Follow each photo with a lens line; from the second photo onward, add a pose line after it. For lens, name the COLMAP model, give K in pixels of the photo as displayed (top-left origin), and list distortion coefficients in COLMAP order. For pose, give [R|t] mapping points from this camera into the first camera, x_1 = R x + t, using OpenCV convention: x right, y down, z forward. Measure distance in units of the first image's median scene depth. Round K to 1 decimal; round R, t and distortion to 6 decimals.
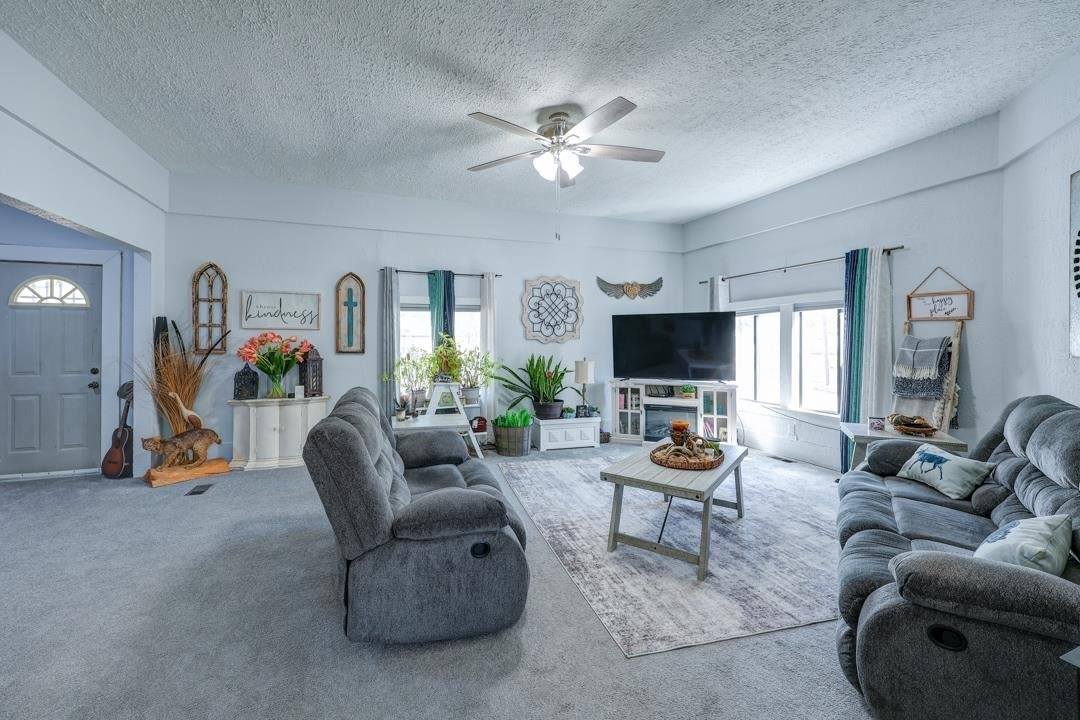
lens RADIAL K [[438.1, 0, 503.6], [0, 438.1, 336.7], [0, 0, 1]] dist [0.000328, 0.000134]
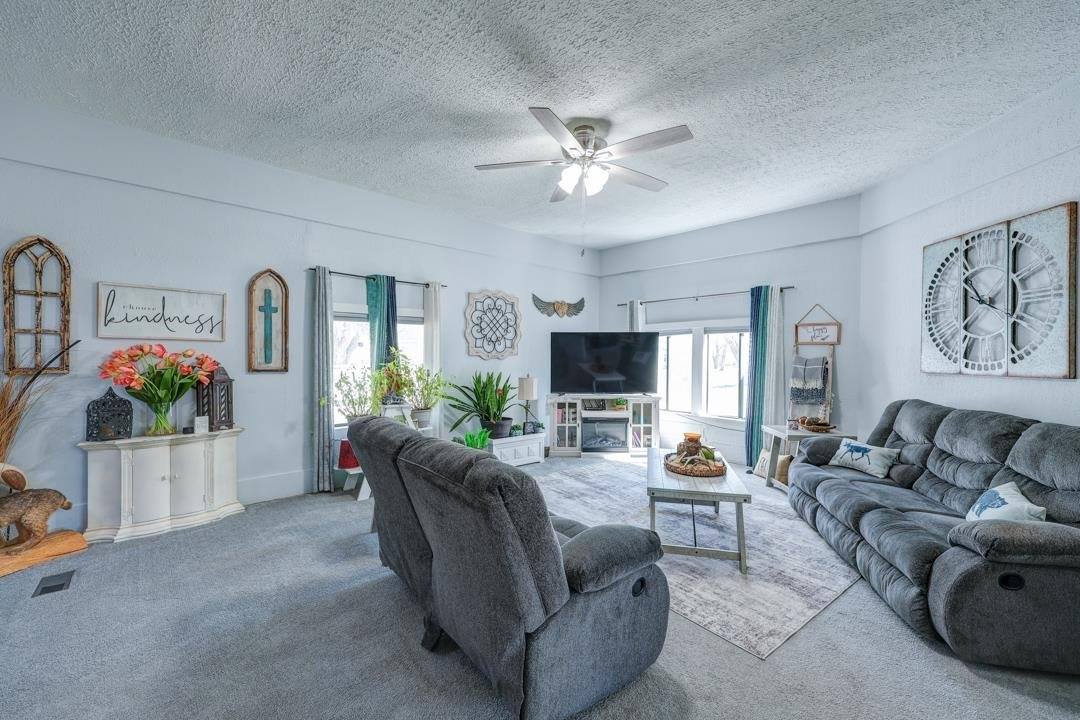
lens RADIAL K [[438.1, 0, 531.2], [0, 438.1, 356.6], [0, 0, 1]] dist [0.000328, 0.000134]
pose [[0.917005, 0.005721, 0.398836, -0.252080], [-0.010942, 0.999882, 0.010815, -0.003876], [-0.398726, -0.014282, 0.916959, 0.097719]]
